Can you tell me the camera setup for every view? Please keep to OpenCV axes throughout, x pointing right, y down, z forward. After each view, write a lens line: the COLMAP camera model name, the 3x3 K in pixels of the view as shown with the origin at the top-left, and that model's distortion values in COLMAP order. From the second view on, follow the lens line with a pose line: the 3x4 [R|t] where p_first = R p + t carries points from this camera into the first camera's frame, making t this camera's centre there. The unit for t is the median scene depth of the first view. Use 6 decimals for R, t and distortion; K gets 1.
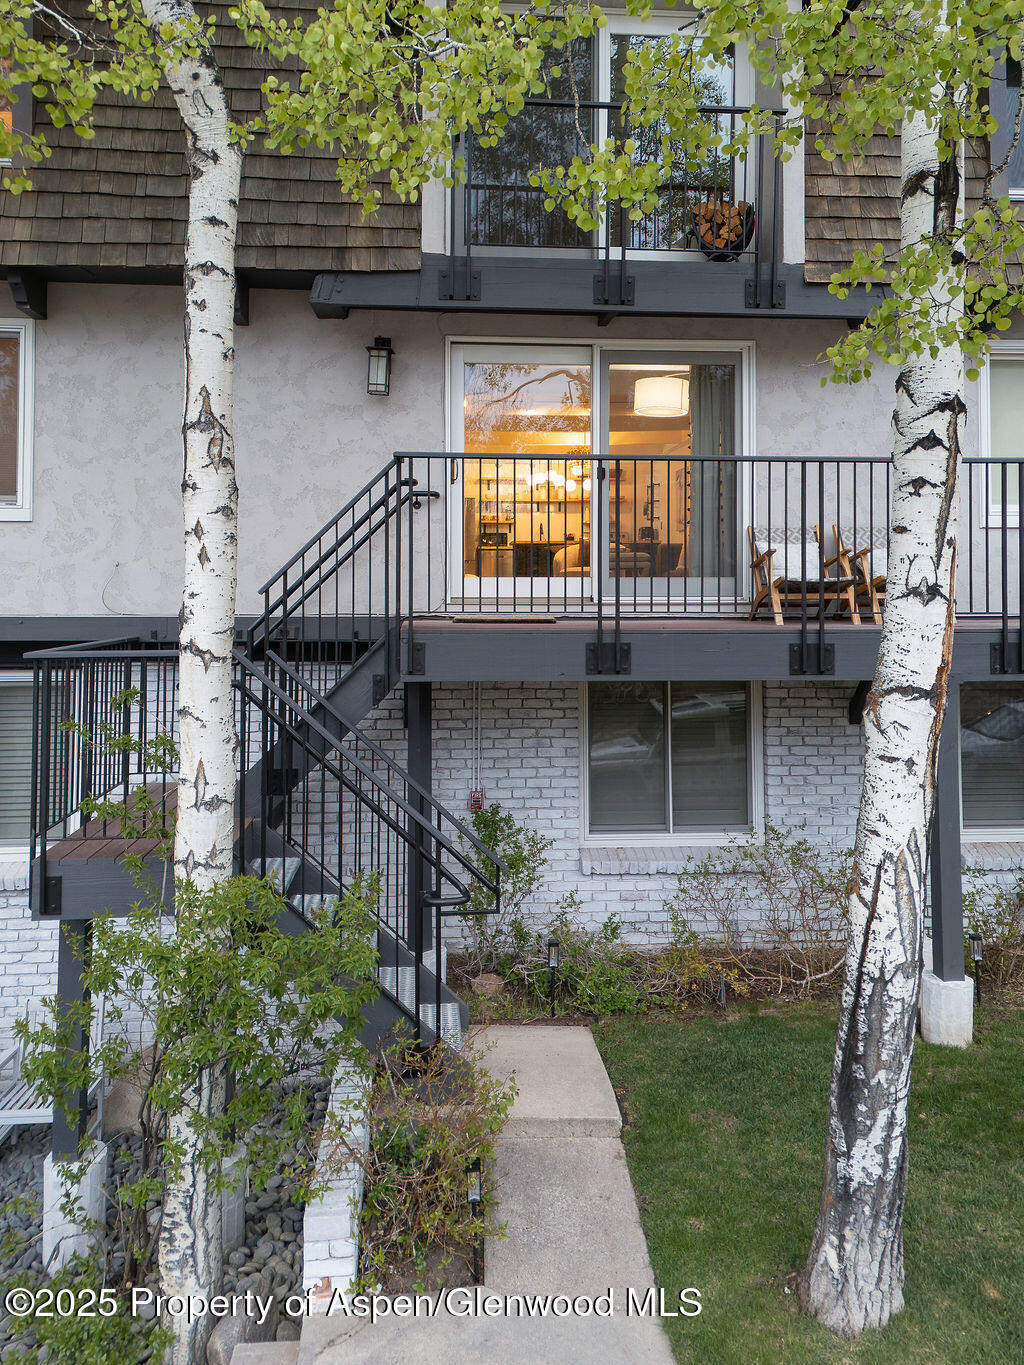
lens RADIAL K [[1100.9, 0, 488.9], [0, 1100.9, 565.4], [0, 0, 1]] dist [0.107938, -0.037189]
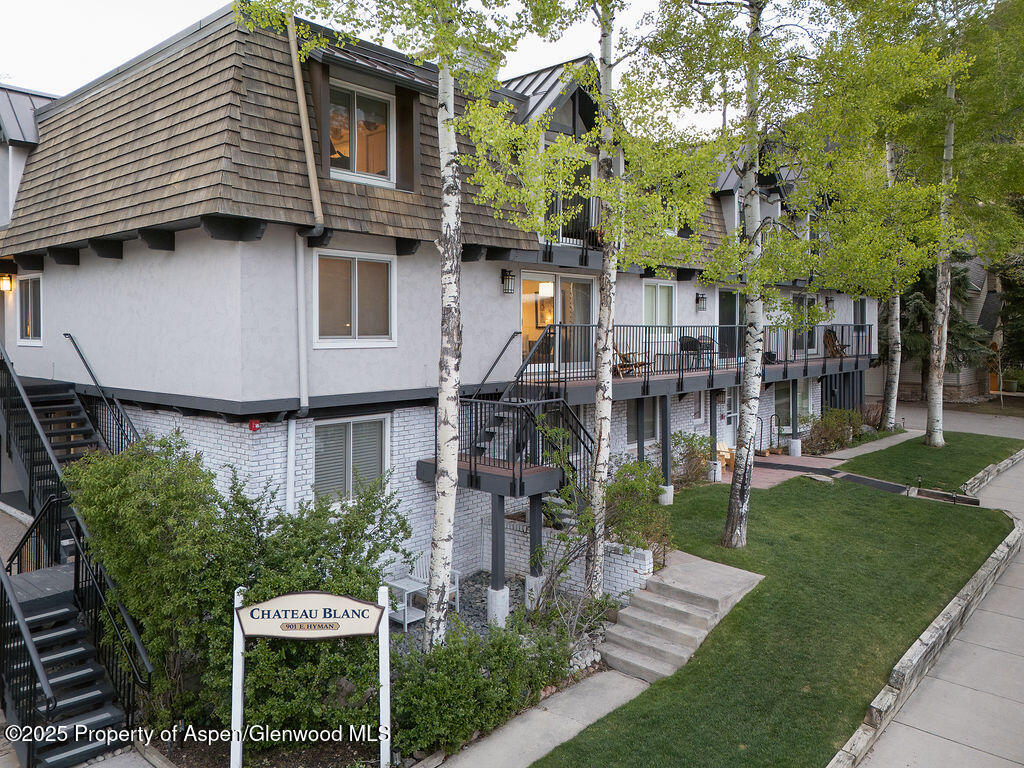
lens RADIAL K [[755.4, 0, 561.4], [0, 755.4, 328.8], [0, 0, 1]] dist [0.049954, -0.035176]
pose [[0.700330, 0.003740, 0.713809, -1.448158], [-0.016788, 0.999796, 0.011232, -0.113044], [-0.713622, -0.019850, 0.700250, -0.327377]]
